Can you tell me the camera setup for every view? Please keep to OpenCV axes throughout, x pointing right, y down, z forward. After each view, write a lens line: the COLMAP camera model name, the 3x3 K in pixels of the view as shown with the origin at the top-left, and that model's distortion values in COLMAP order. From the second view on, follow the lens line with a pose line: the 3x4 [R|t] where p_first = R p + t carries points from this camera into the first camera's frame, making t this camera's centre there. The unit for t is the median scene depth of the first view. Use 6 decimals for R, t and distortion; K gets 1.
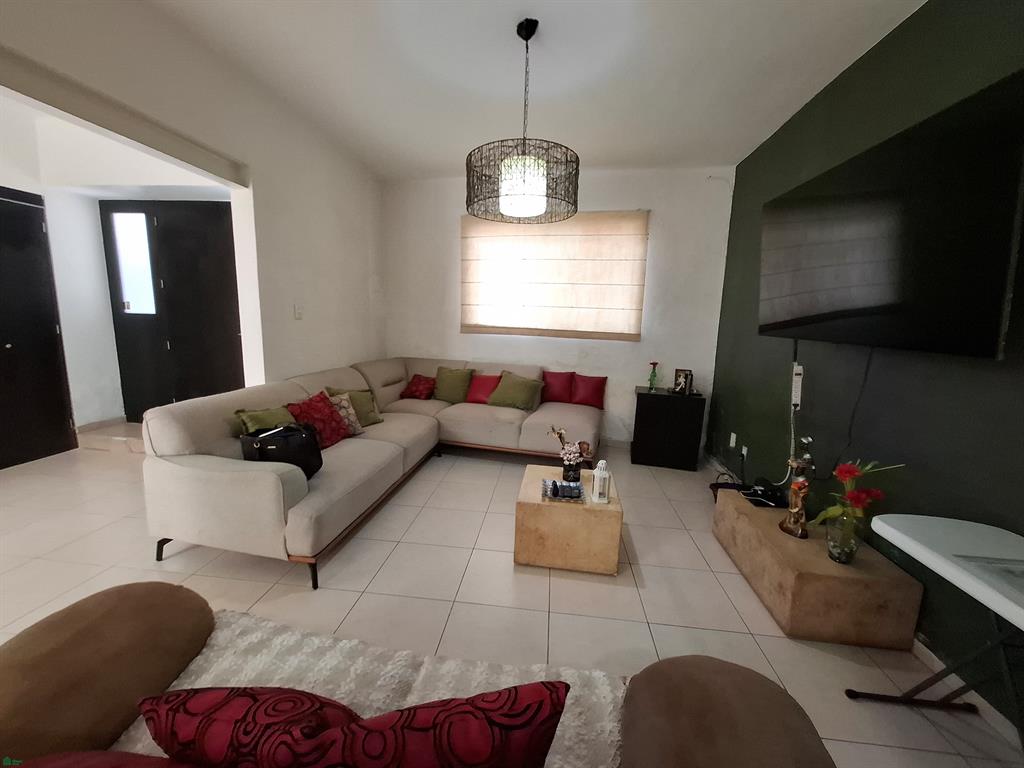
lens RADIAL K [[412.1, 0, 513.0], [0, 412.1, 382.4], [0, 0, 1]] dist [-0.000871, 0.000488]
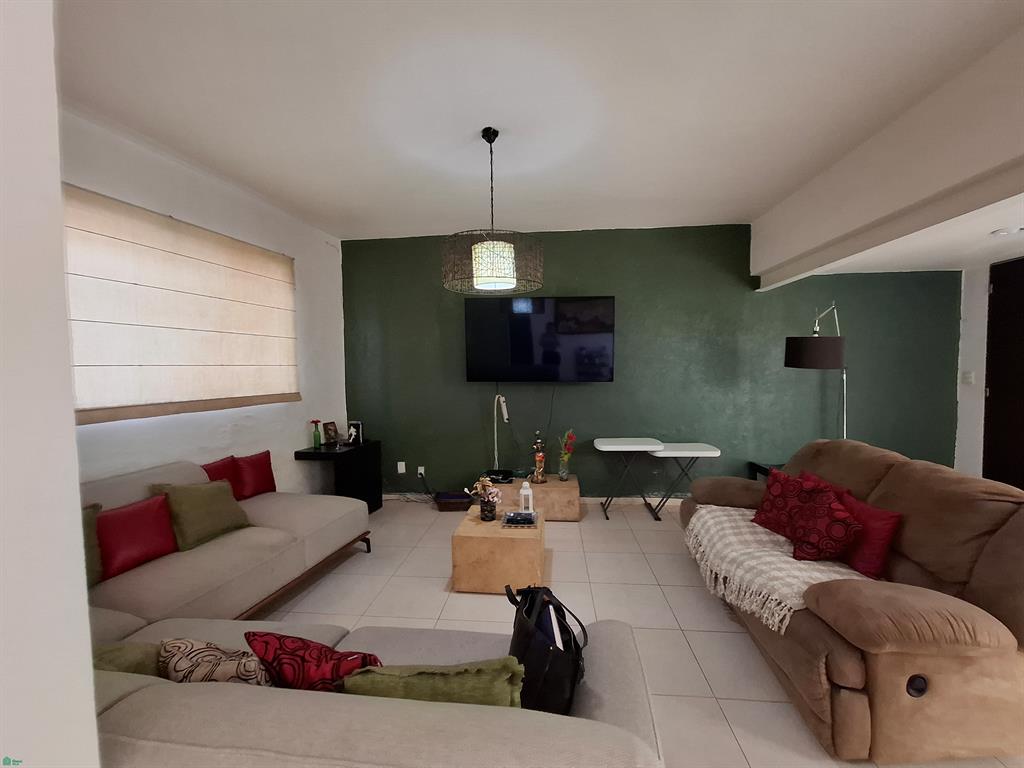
lens RADIAL K [[412.1, 0, 513.0], [0, 412.1, 382.4], [0, 0, 1]] dist [-0.000871, 0.000488]
pose [[-0.038203, -0.077773, 0.996239, -0.613665], [0.165281, 0.982743, 0.083058, -0.140208], [-0.985506, 0.167833, -0.024690, 0.578952]]
